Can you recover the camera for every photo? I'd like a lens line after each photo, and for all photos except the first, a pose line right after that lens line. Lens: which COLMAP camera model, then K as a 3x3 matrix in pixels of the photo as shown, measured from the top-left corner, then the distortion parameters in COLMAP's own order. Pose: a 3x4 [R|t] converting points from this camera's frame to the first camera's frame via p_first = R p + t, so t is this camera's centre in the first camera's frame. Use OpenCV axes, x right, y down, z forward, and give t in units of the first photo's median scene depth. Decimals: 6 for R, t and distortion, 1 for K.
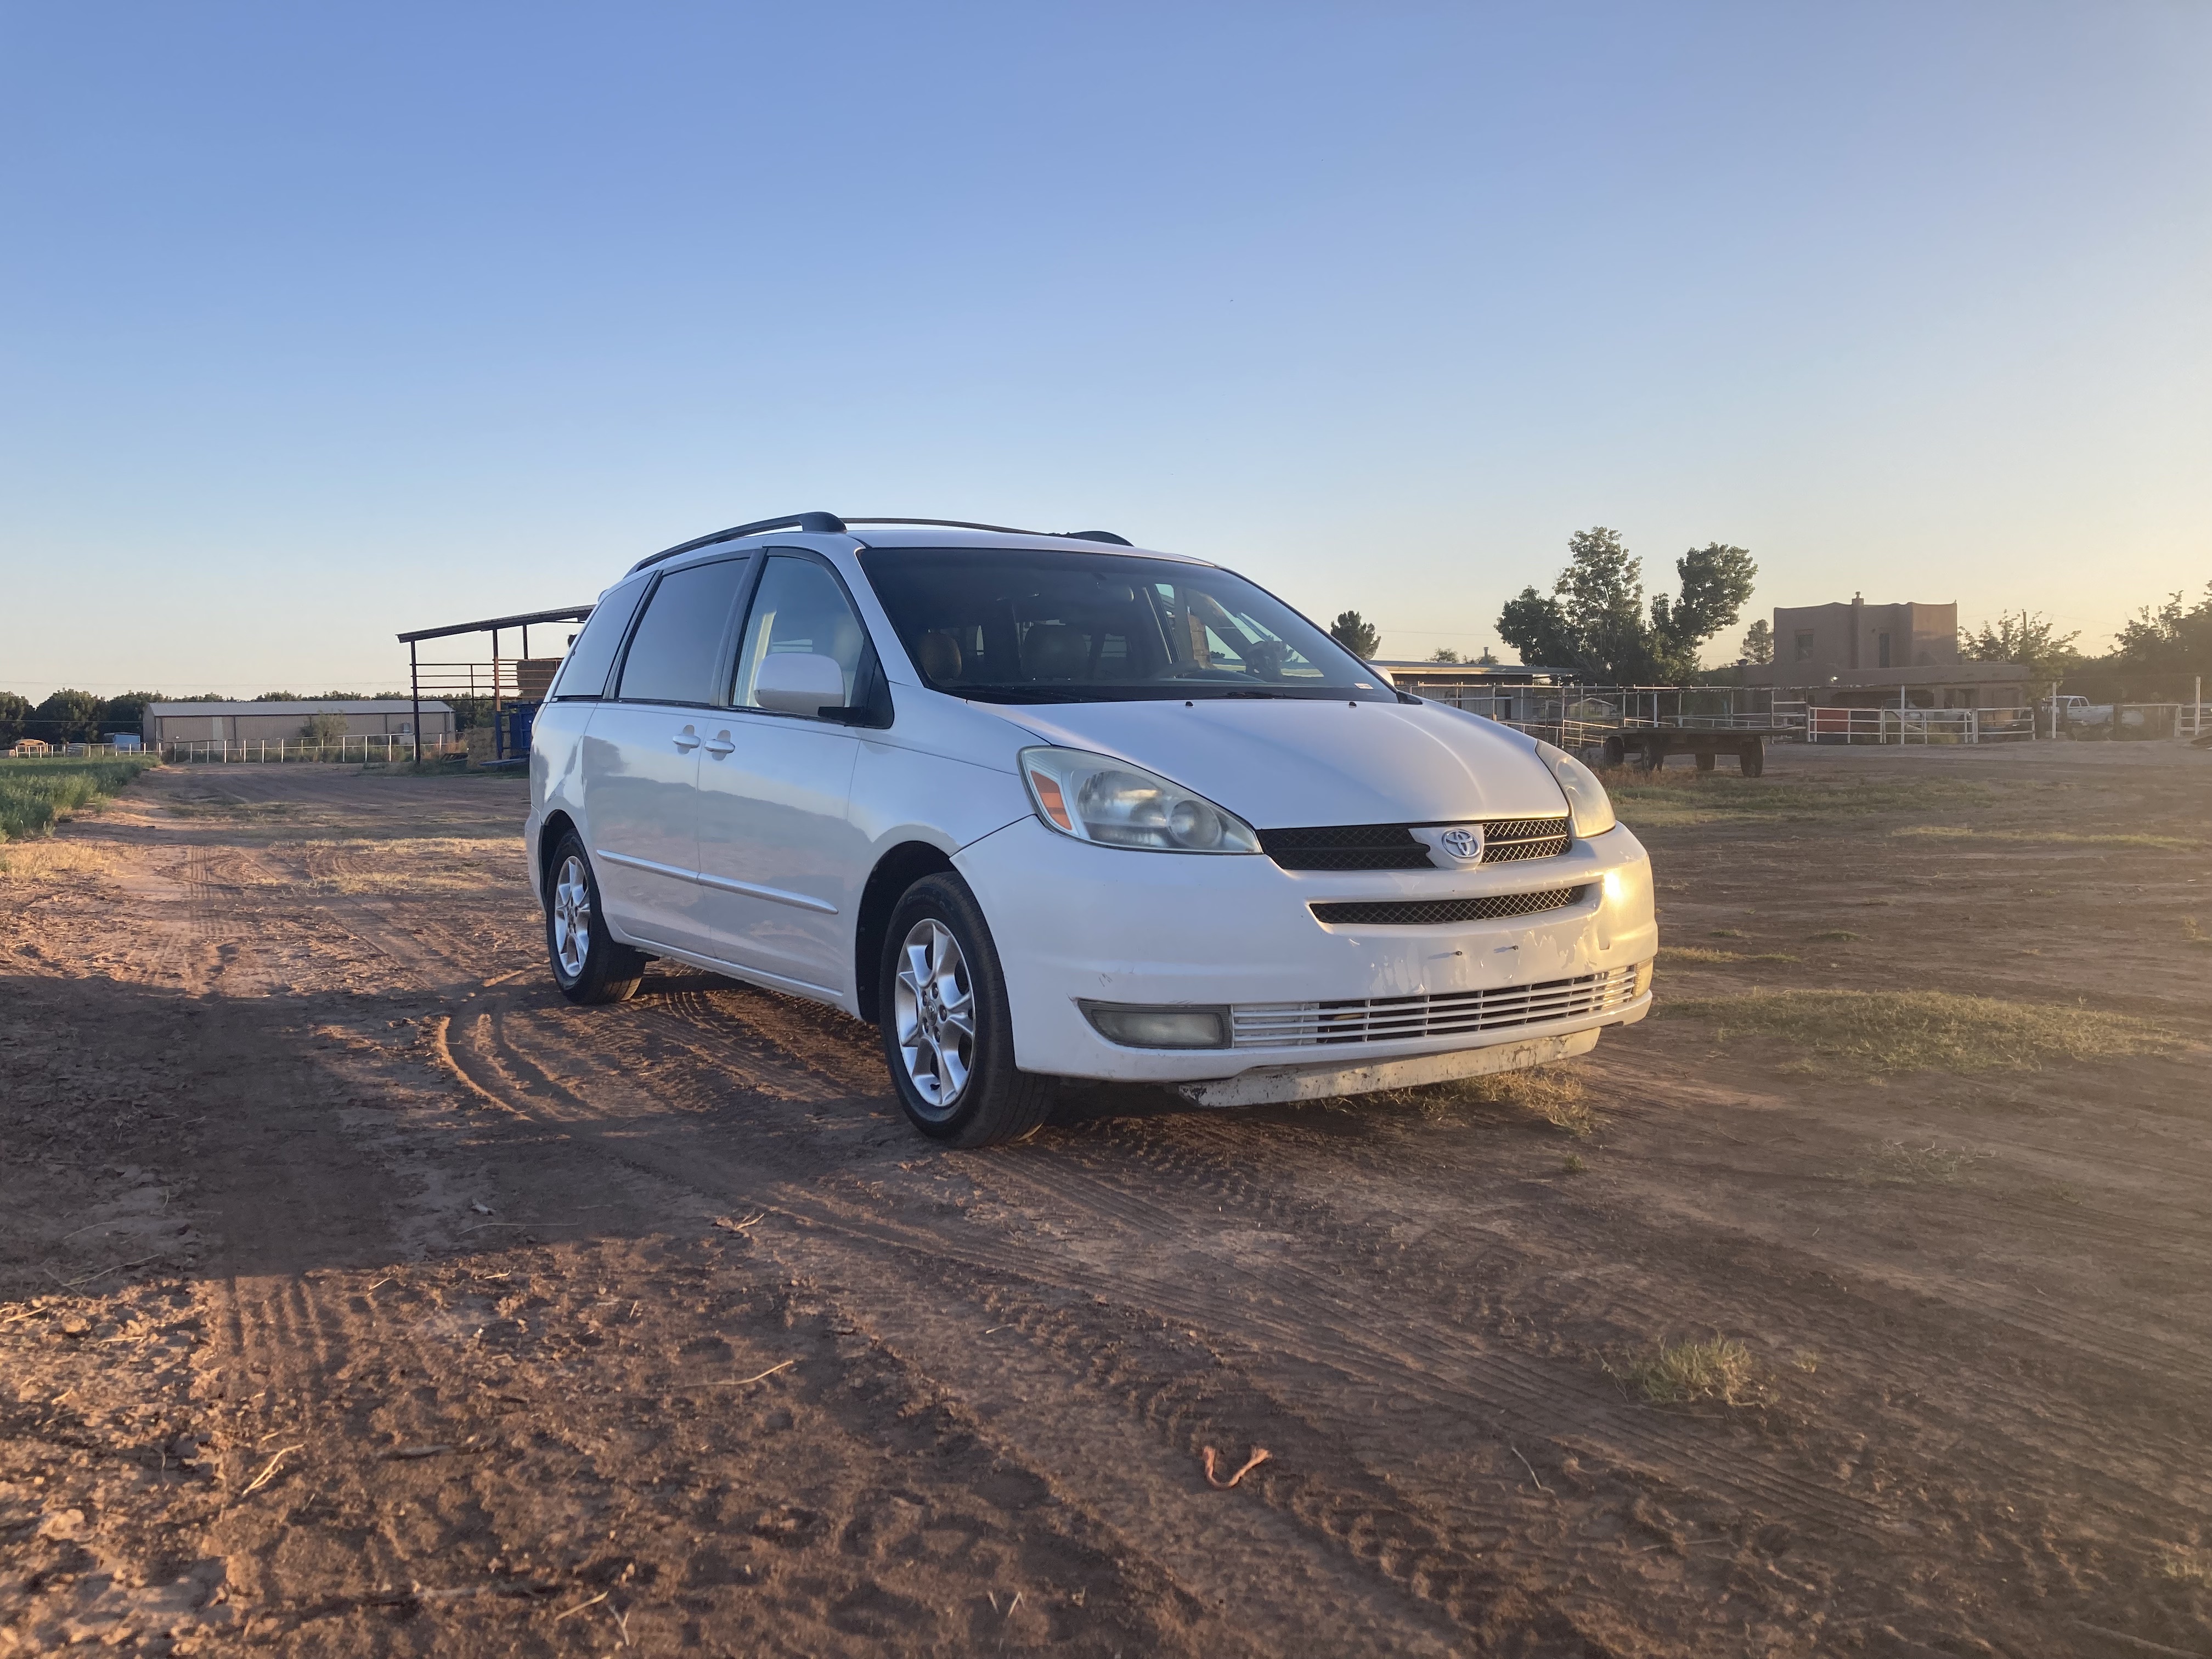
lens RADIAL K [[1796.5, 0, 1111.3], [0, 1796.5, 825.2], [0, 0, 1]] dist [0.043367, -0.072864]
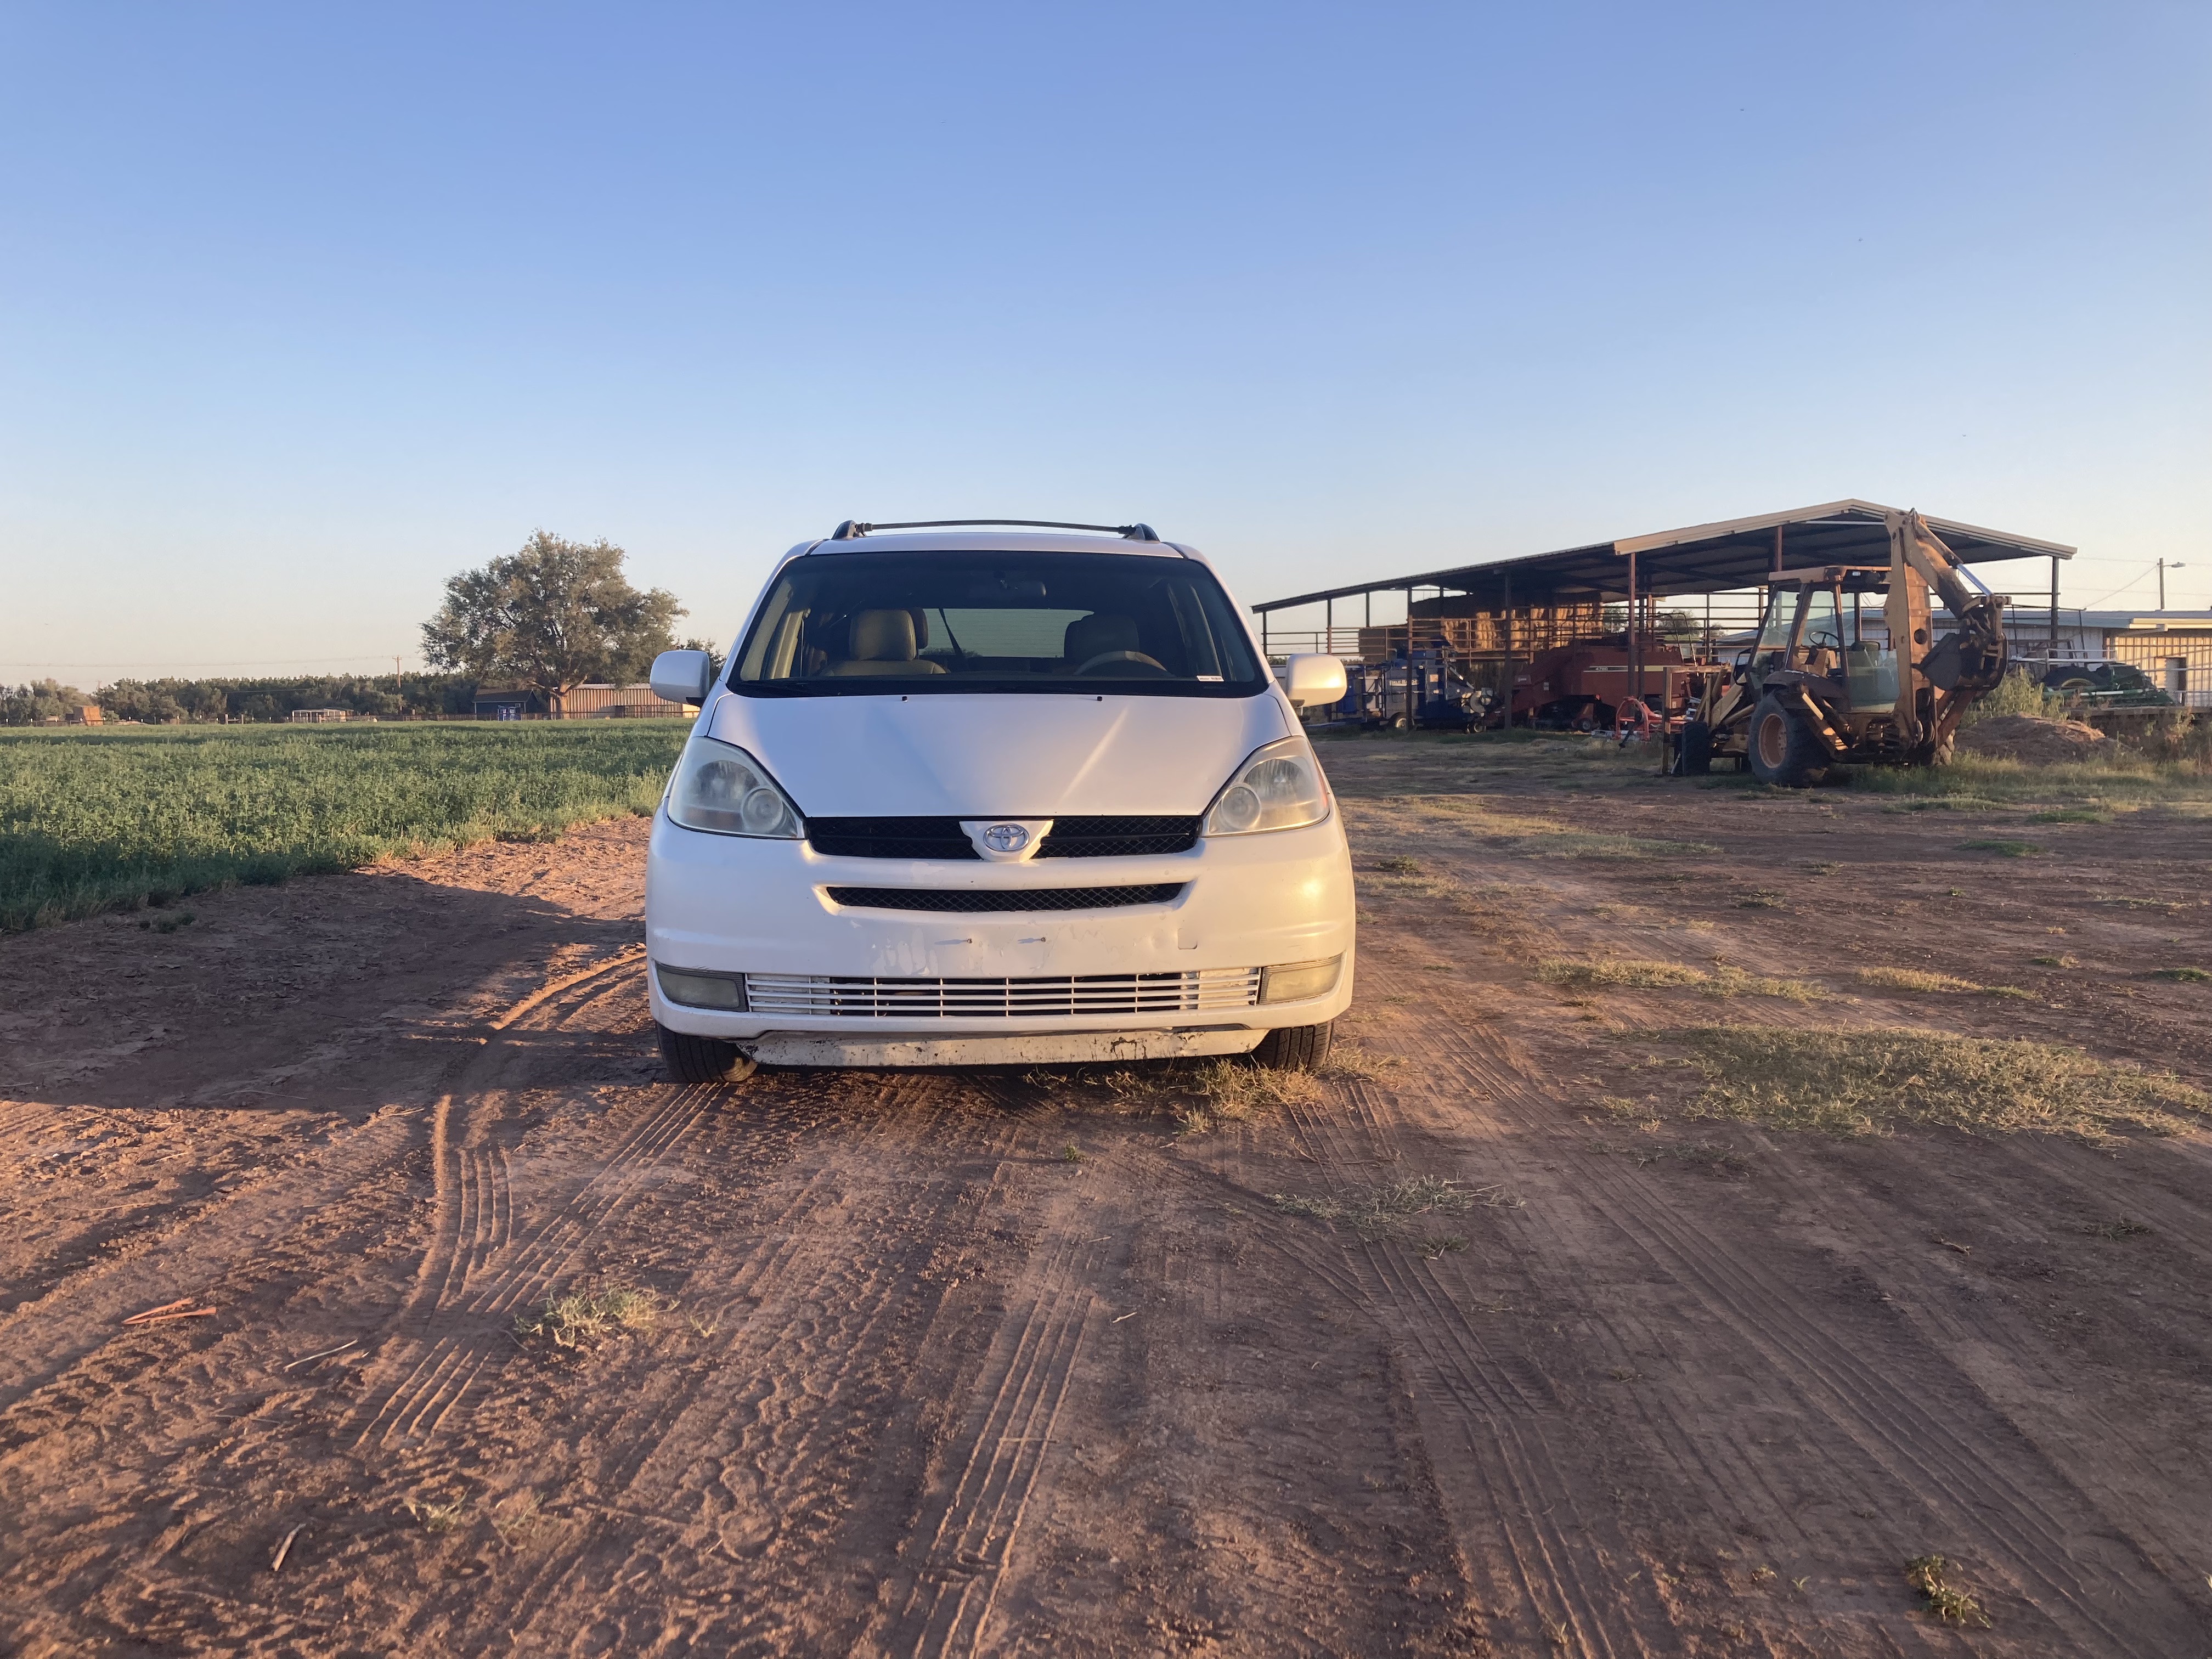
lens RADIAL K [[1796.5, 0, 1108.1], [0, 1796.5, 825.3], [0, 0, 1]] dist [0.043367, -0.072864]
pose [[0.874660, 0.034504, -0.483508, 0.769589], [-0.023868, 0.999319, 0.028136, -0.028118], [0.484149, -0.013069, 0.874888, 0.119471]]
